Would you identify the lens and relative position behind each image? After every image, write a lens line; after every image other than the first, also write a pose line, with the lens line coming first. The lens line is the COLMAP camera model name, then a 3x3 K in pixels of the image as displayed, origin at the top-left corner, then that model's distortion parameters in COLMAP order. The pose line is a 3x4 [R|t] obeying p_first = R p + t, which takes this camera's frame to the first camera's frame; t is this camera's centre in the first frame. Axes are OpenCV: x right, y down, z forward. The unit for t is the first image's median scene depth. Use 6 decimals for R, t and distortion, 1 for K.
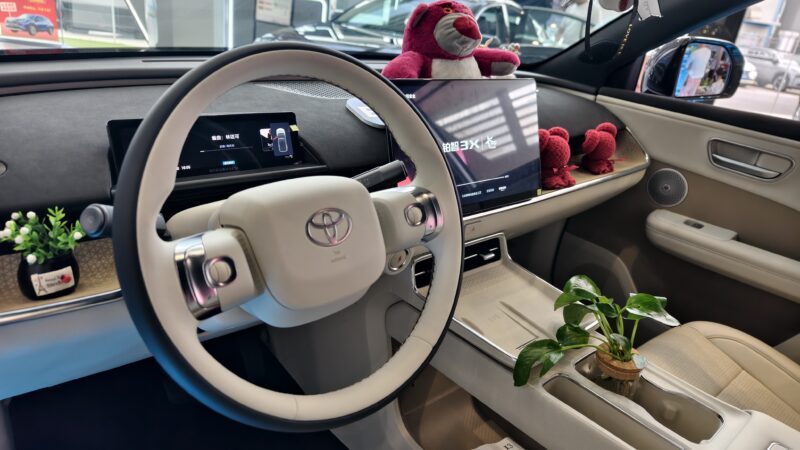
lens RADIAL K [[537.1, 0, 398.2], [0, 537.1, 223.8], [0, 0, 1]] dist [0.003206, -0.005581]
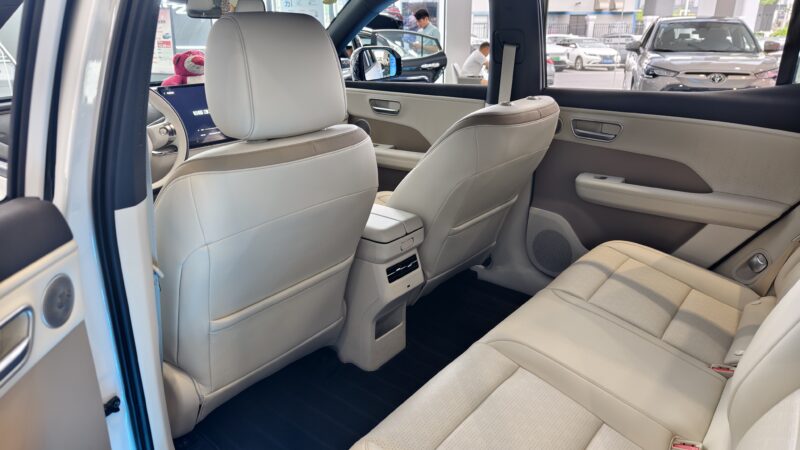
lens RADIAL K [[537.1, 0, 396.1], [0, 537.1, 219.6], [0, 0, 1]] dist [0.003206, -0.005581]
pose [[0.977001, -0.177946, 0.117493, 0.373063], [0.184206, 0.981872, -0.044676, 0.353094], [-0.107413, 0.065292, 0.992068, -0.834306]]
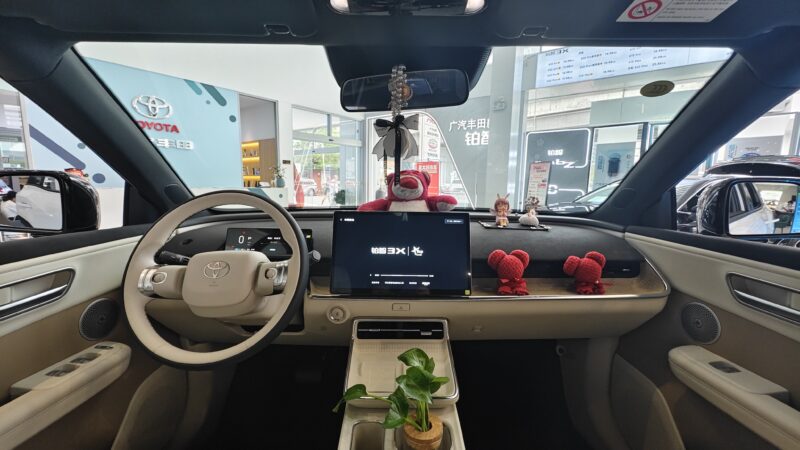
lens RADIAL K [[324.4, 0, 401.9], [0, 324.4, 220.1], [0, 0, 1]] dist [0.000946, -0.000044]
pose [[0.757955, -0.026820, -0.651755, 0.515732], [-0.183069, 0.950253, -0.252003, 0.003033], [0.626091, 0.310323, 0.715339, 0.197697]]
